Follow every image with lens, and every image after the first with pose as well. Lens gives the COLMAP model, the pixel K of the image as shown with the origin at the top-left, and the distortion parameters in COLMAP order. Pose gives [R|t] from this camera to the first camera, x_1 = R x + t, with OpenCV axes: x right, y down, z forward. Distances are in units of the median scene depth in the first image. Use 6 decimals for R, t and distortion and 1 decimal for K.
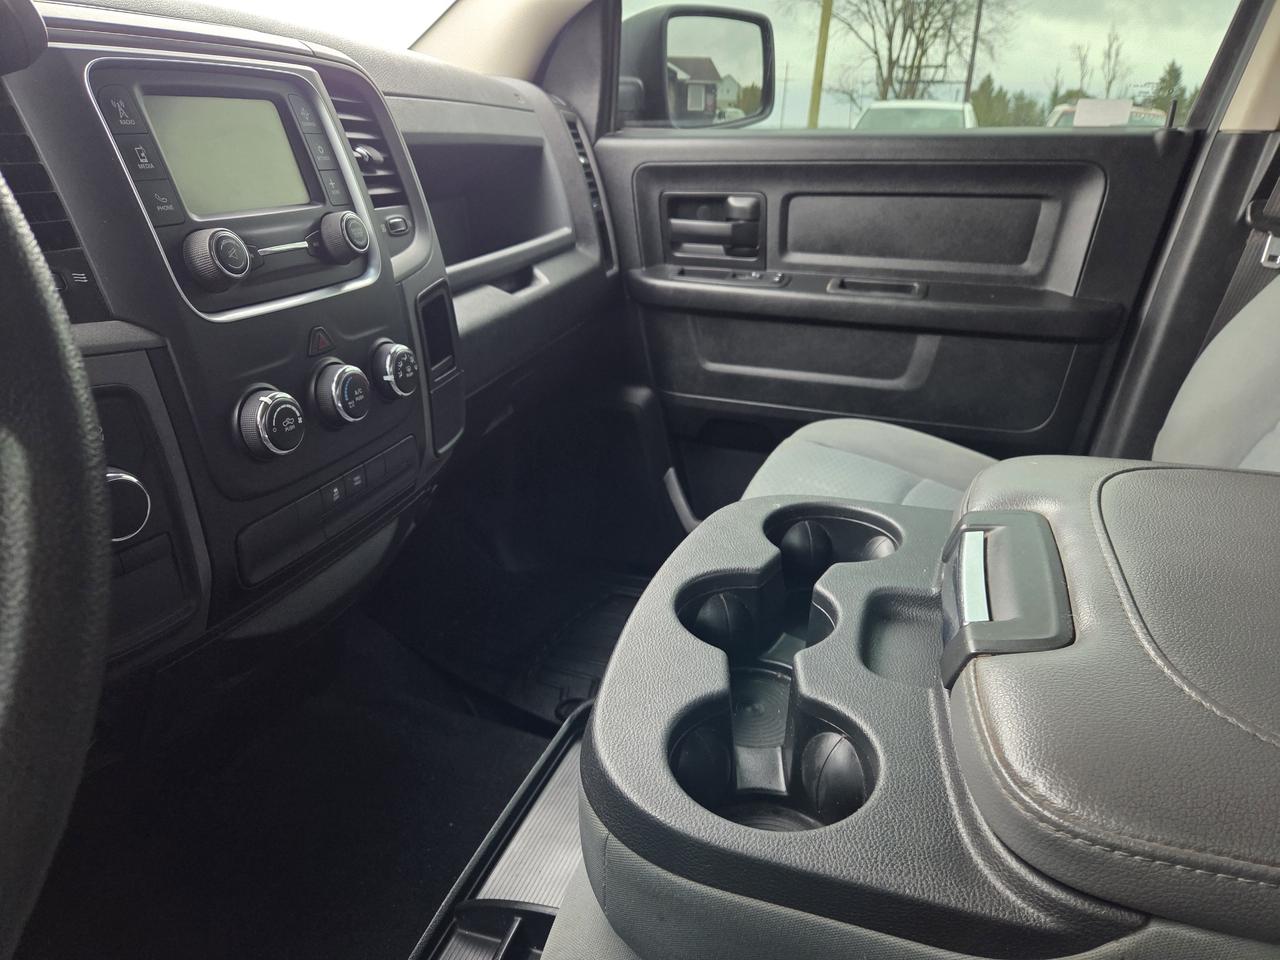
lens RADIAL K [[874.5, 0, 636.9], [0, 874.5, 483.1], [0, 0, 1]] dist [0.062886, -0.058075]
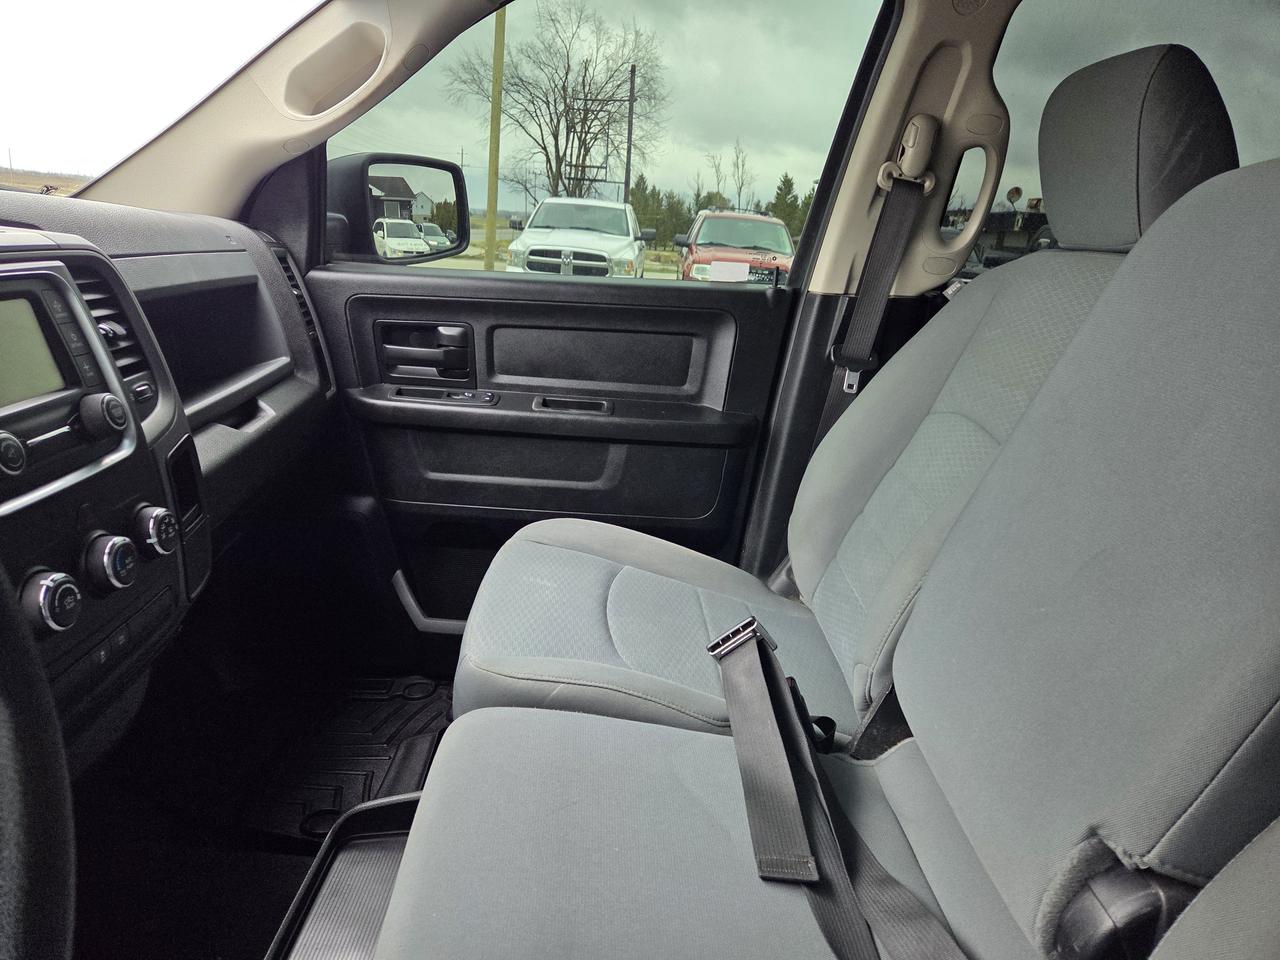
lens RADIAL K [[859.2, 0, 634.9], [0, 859.2, 485.5], [0, 0, 1]] dist [0.090763, -0.079036]
pose [[0.942065, -0.056673, 0.330609, -0.040149], [0.081627, 0.994728, -0.062080, -0.038045], [-0.325348, 0.085471, 0.941724, -0.113445]]
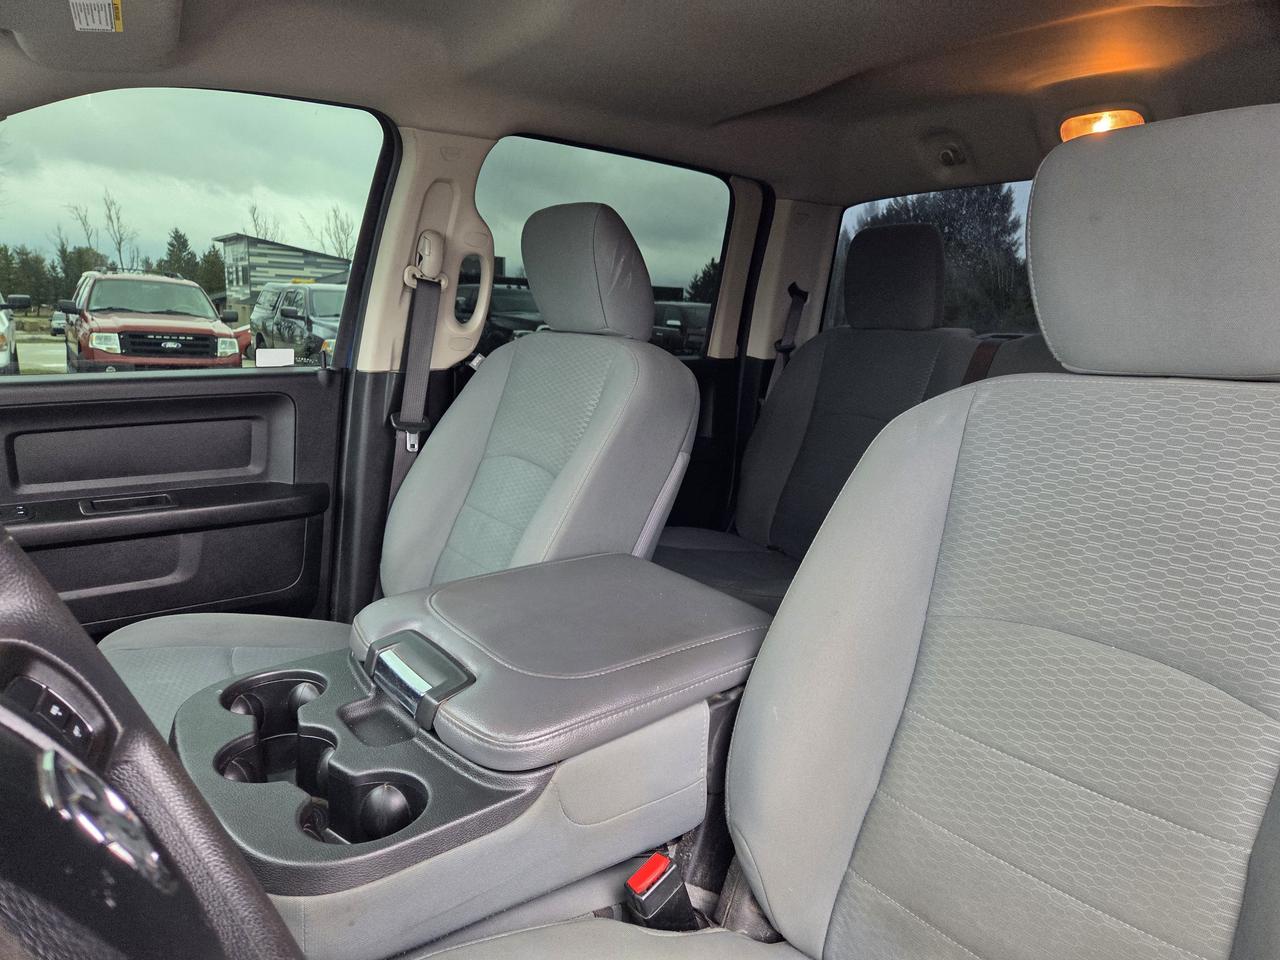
lens RADIAL K [[862.8, 0, 655.9], [0, 862.8, 467.5], [0, 0, 1]] dist [0.088113, -0.074708]
pose [[0.551803, -0.152716, 0.819873, -0.298589], [0.294749, 0.955356, -0.020424, -0.043816], [-0.780152, 0.252927, 0.572181, -0.211476]]
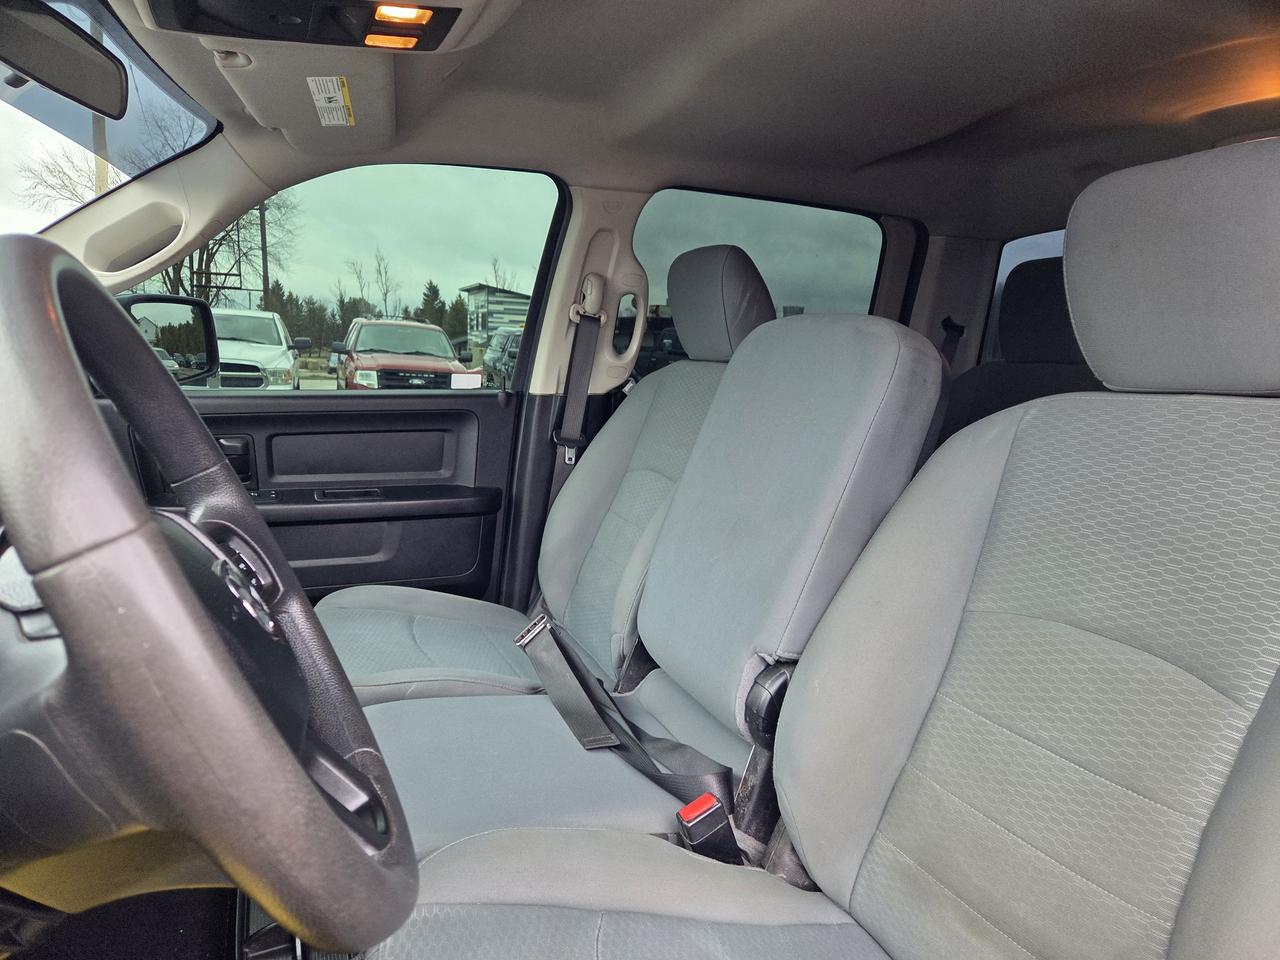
lens RADIAL K [[862.1, 0, 643.8], [0, 862.1, 483.1], [0, 0, 1]] dist [0.084380, -0.070305]
pose [[0.741081, -0.100239, 0.663890, -0.329619], [0.233151, 0.965682, -0.114454, 0.035787], [-0.629634, 0.239606, 0.739020, -0.371853]]
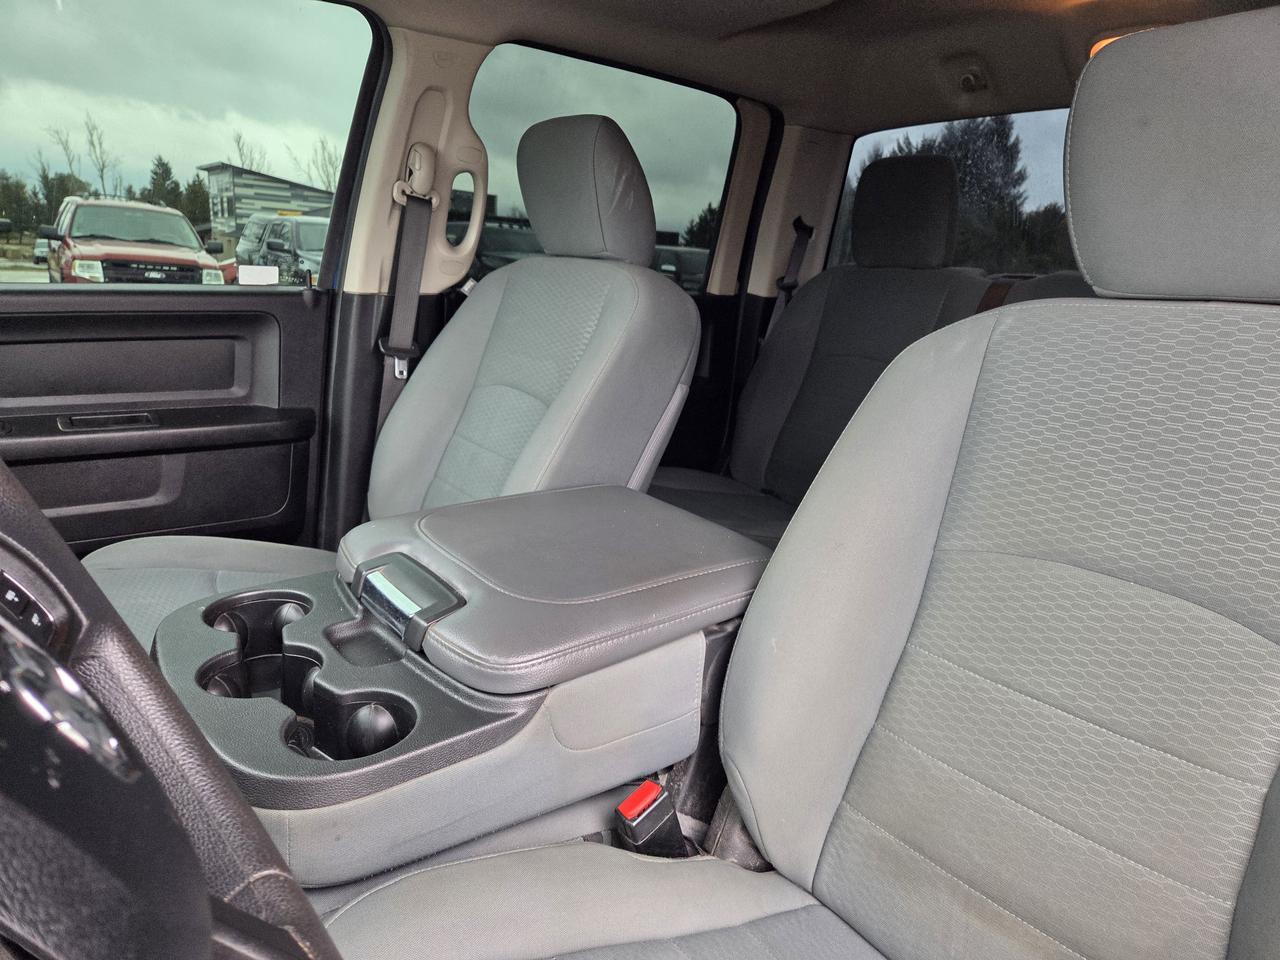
lens RADIAL K [[867.1, 0, 646.6], [0, 867.1, 476.9], [0, 0, 1]] dist [0.082209, -0.070495]
pose [[0.555131, -0.193994, 0.808823, -0.282702], [0.268940, 0.962050, 0.046160, -0.025340], [-0.787083, 0.191900, 0.586237, -0.181847]]
